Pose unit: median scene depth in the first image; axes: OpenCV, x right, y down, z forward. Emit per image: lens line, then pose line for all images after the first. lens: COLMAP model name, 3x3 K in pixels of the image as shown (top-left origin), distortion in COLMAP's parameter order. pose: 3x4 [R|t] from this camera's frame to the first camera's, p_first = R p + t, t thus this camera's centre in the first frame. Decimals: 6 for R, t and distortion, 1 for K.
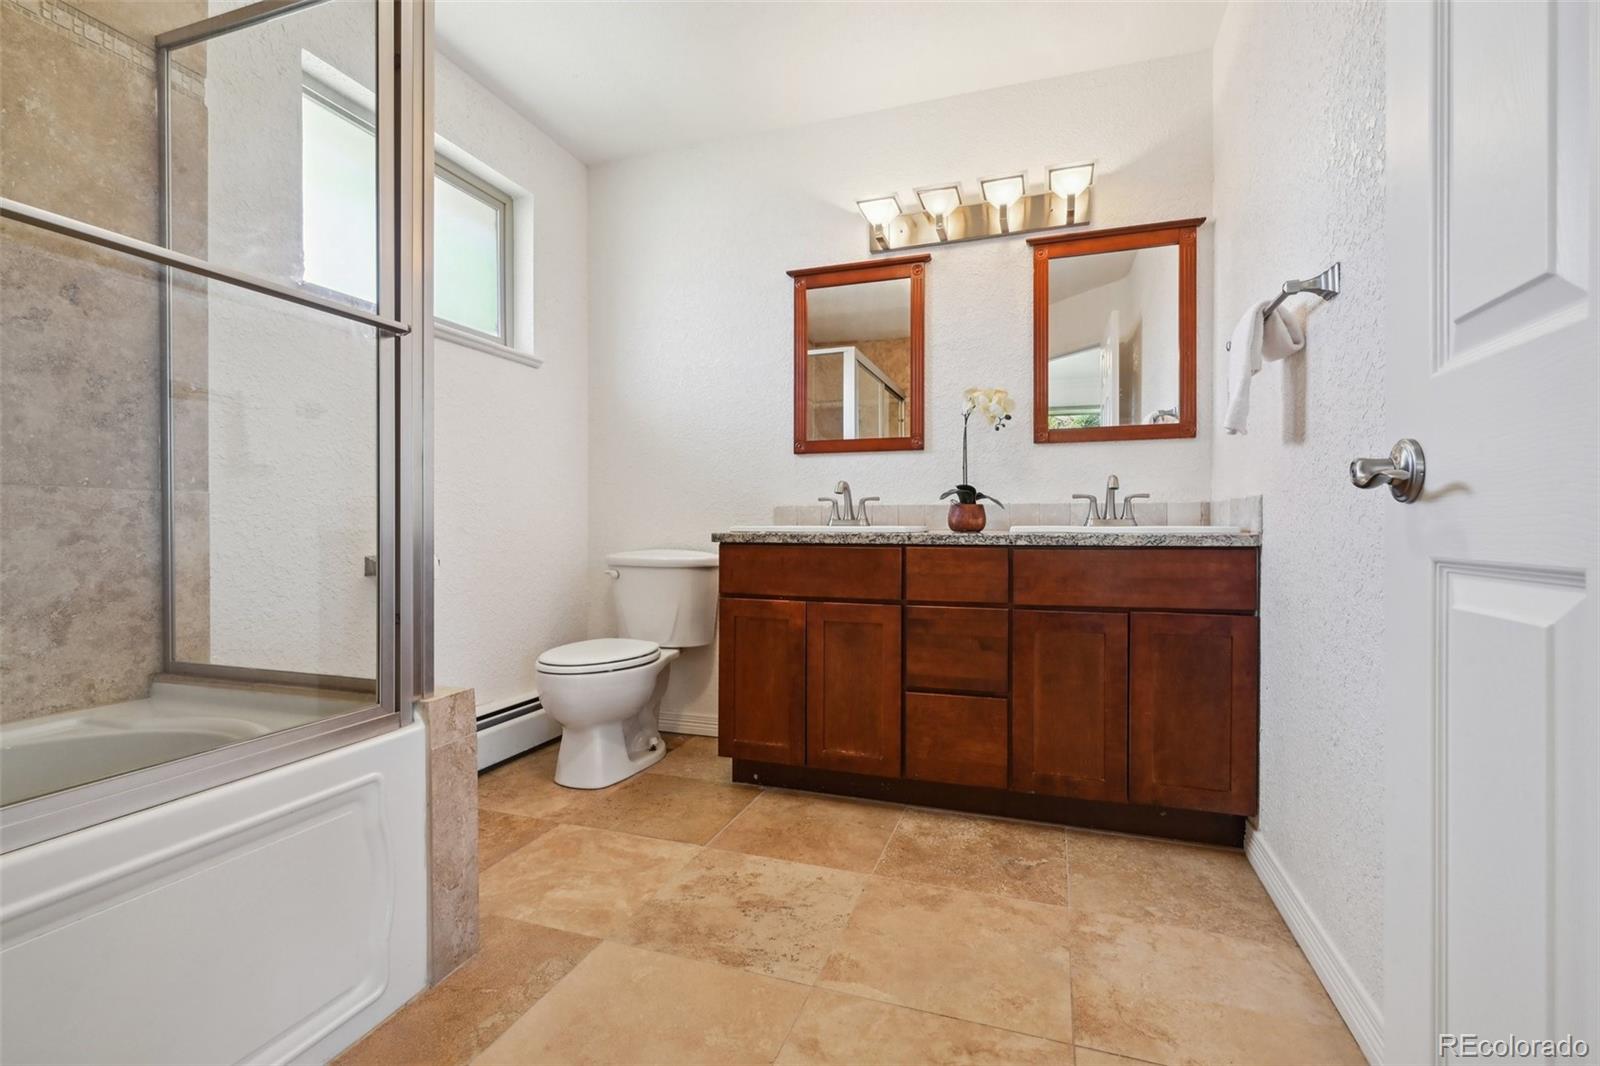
lens RADIAL K [[710.5, 0, 800.0], [0, 710.5, 533.0], [0, 0, 1]] dist [0.003621, 0.000605]
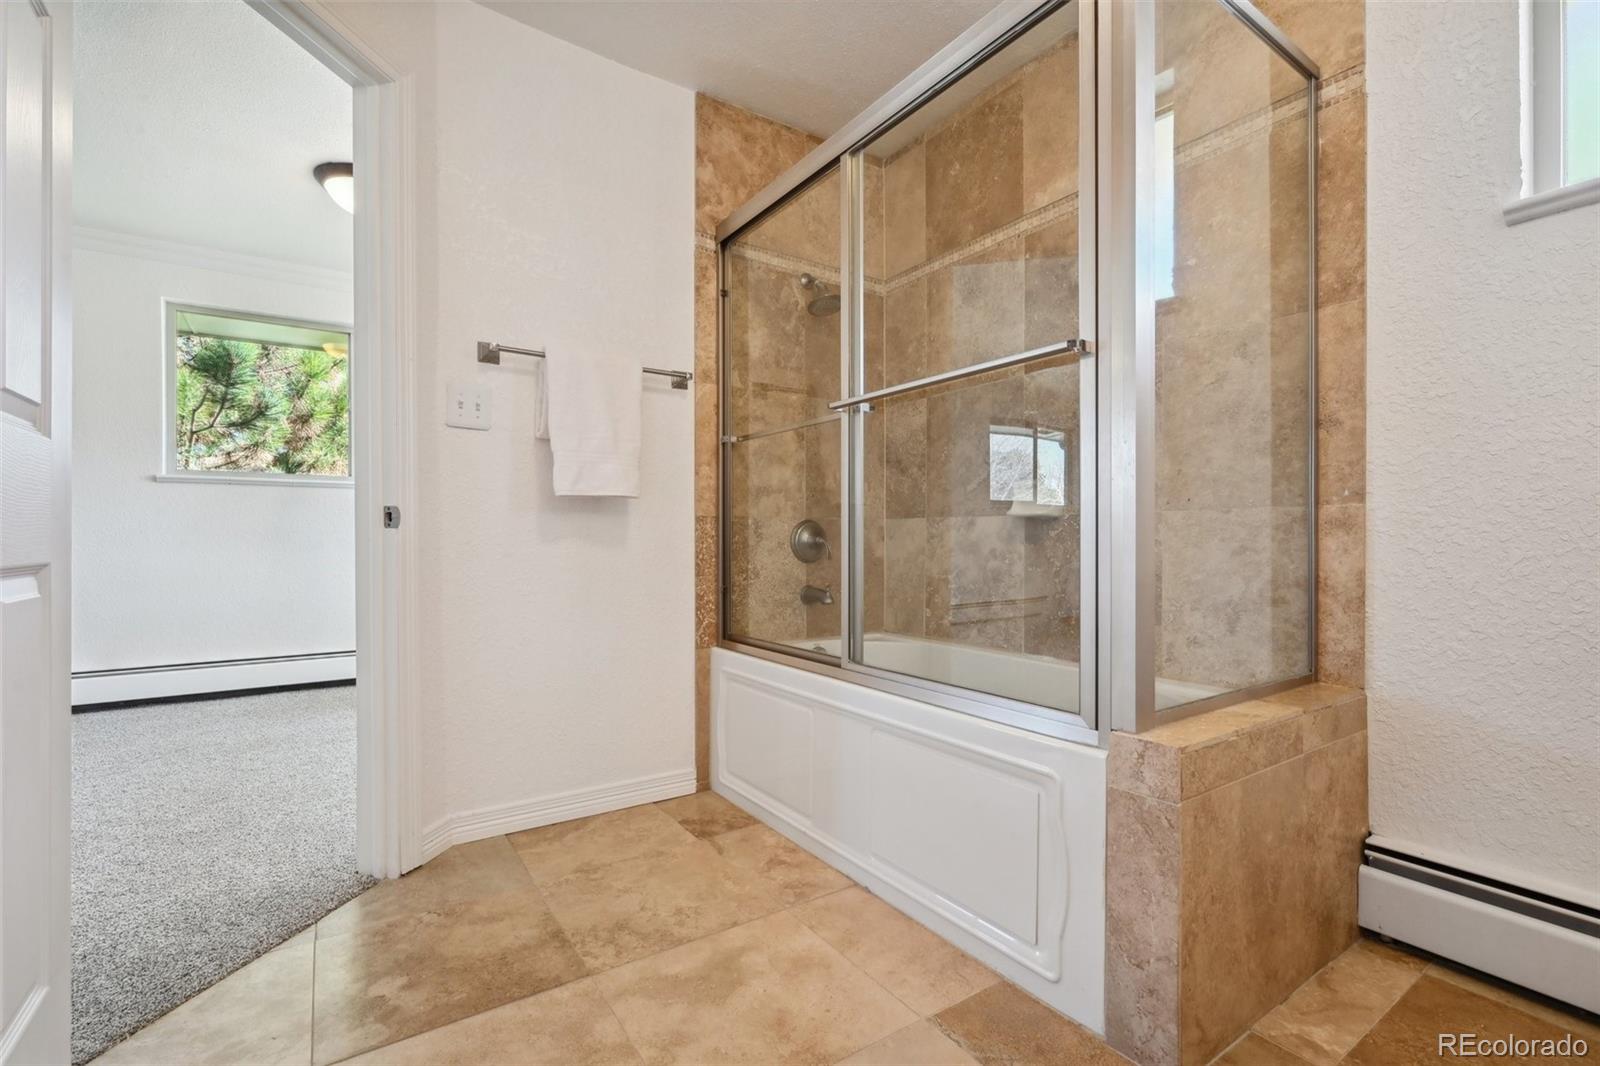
lens RADIAL K [[710.5, 0, 800.0], [0, 710.5, 533.0], [0, 0, 1]] dist [0.003621, 0.000605]
pose [[-0.597620, -0.005001, -0.801764, 0.394394], [-0.006584, 0.999977, -0.001329, -0.014245], [0.801752, 0.004485, -0.597640, 1.061627]]
